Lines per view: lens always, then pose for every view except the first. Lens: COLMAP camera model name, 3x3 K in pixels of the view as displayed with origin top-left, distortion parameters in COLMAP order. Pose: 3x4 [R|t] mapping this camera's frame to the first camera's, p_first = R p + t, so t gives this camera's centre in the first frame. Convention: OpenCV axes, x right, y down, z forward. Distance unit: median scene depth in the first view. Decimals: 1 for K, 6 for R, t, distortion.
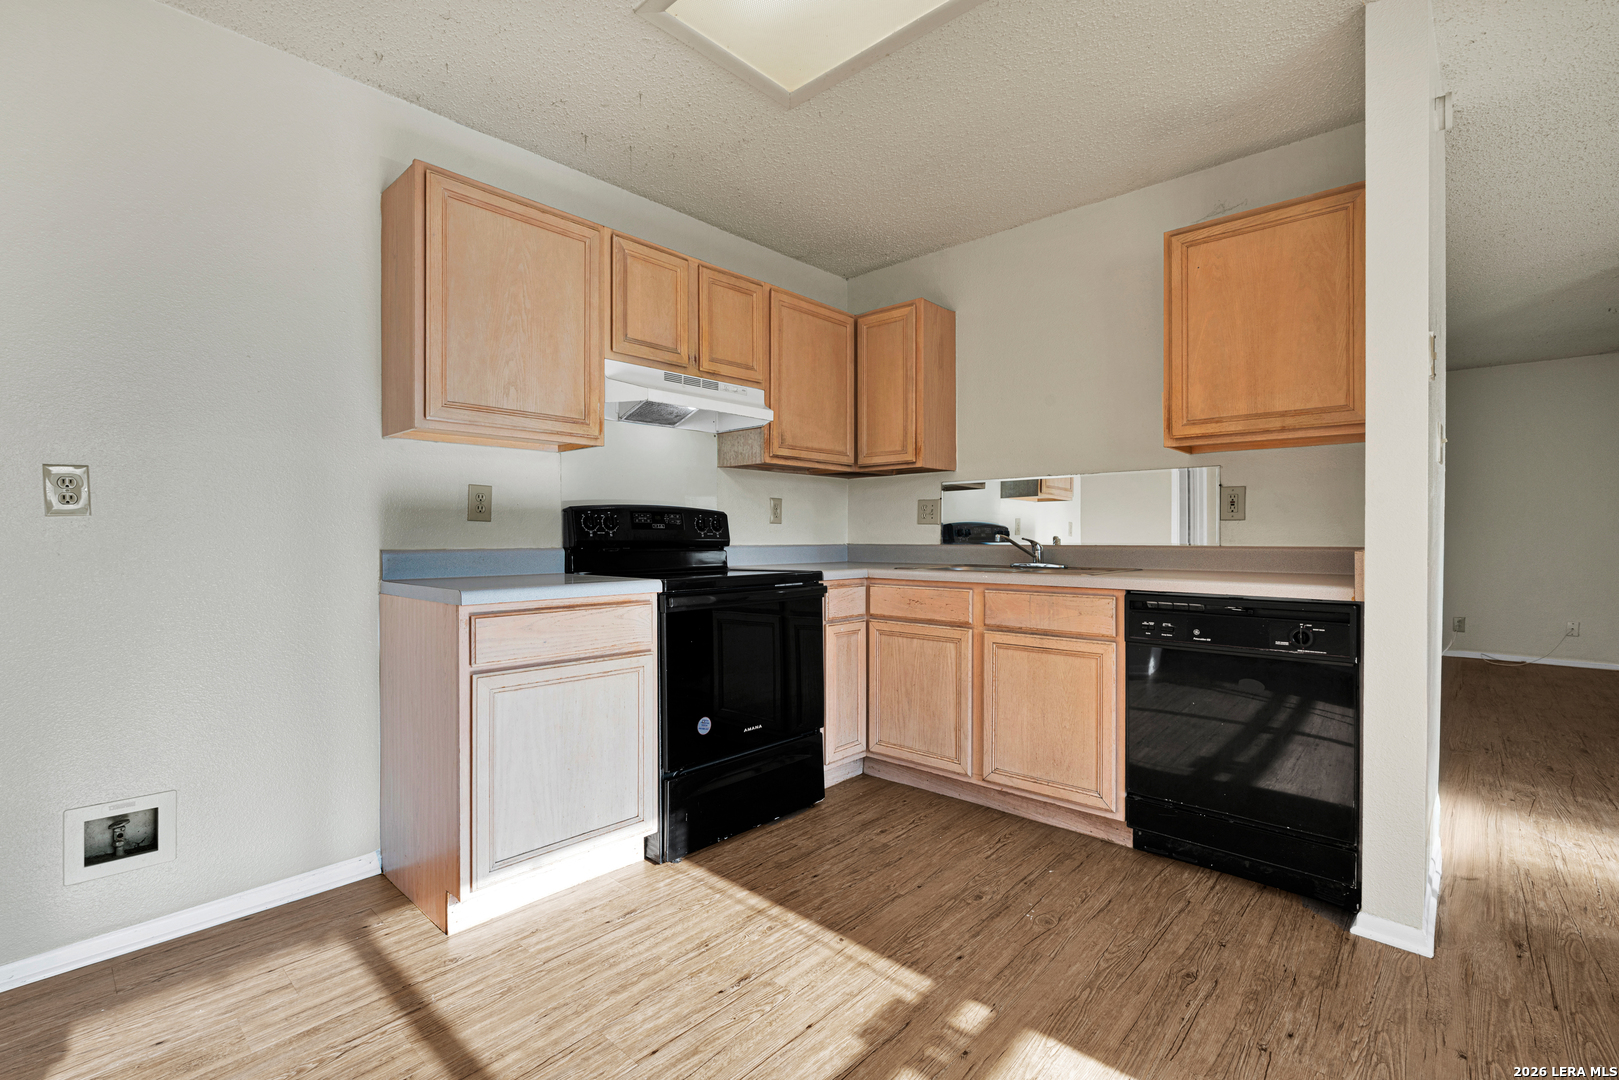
lens RADIAL K [[723.0, 0, 815.5], [0, 723.0, 540.6], [0, 0, 1]] dist [-0.001700, 0.000037]
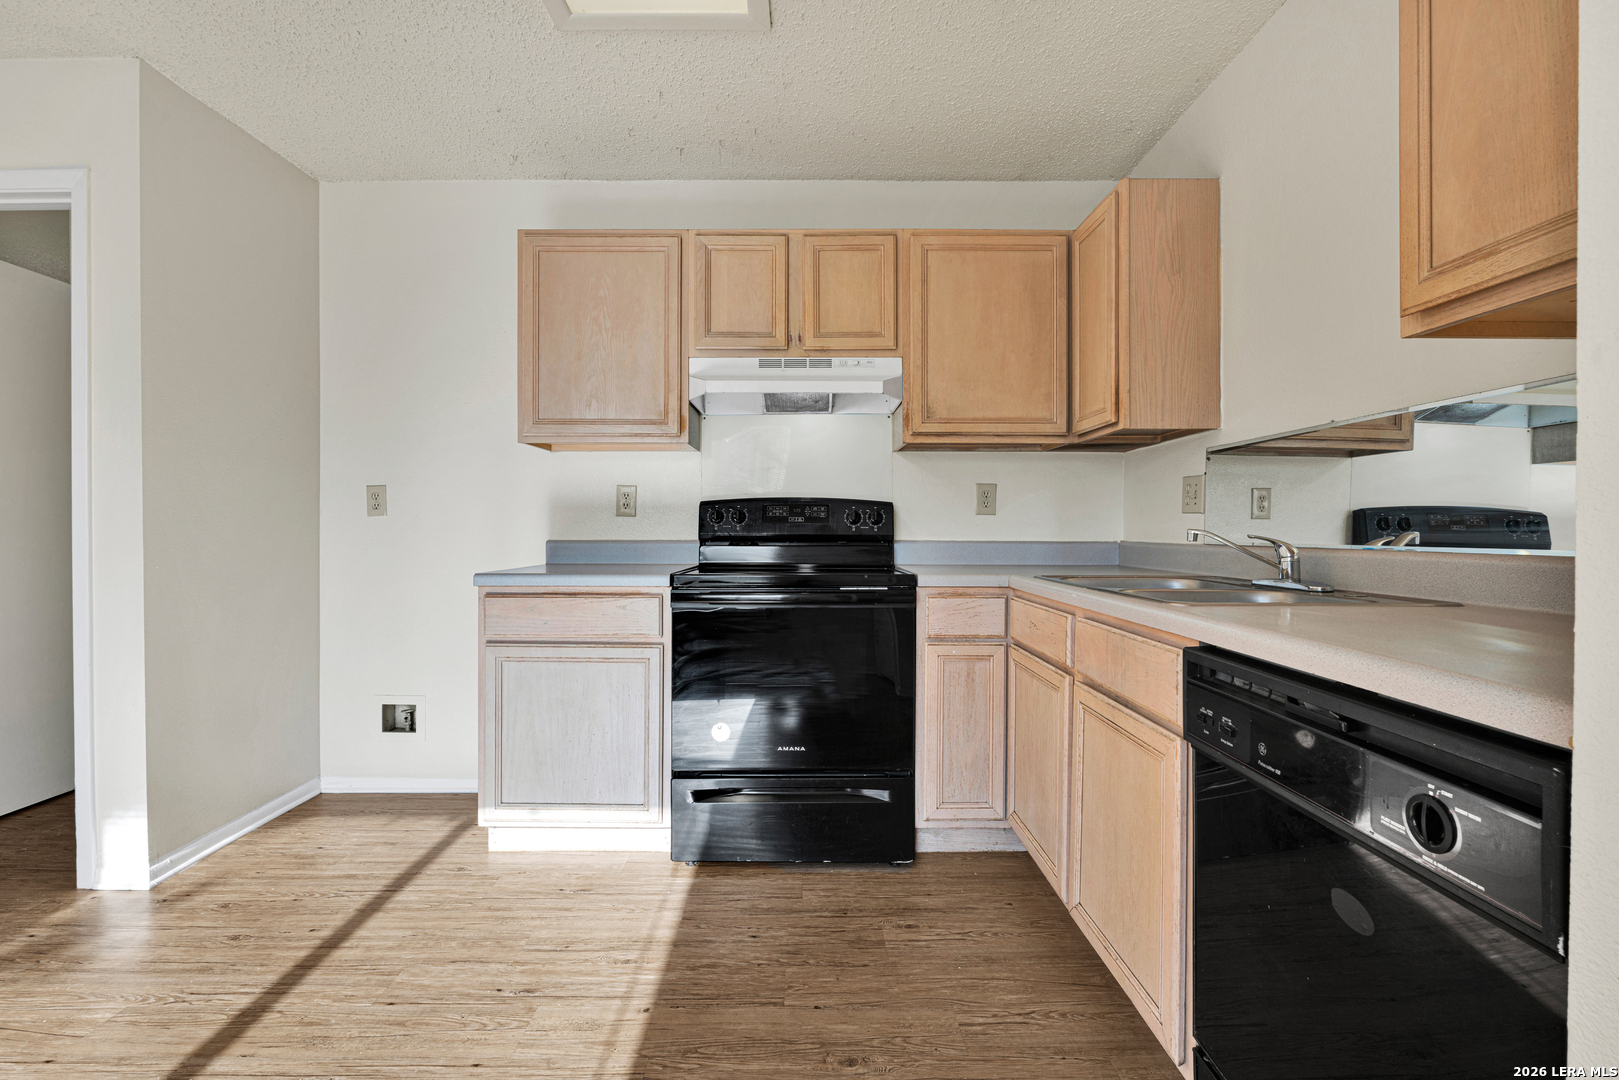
lens RADIAL K [[723.0, 0, 808.7], [0, 723.0, 533.9], [0, 0, 1]] dist [-0.001700, 0.000037]
pose [[0.673553, 0.008188, -0.739093, 0.550836], [-0.006862, 0.999965, 0.004825, -0.005979], [0.739107, 0.001822, 0.673586, 0.403787]]
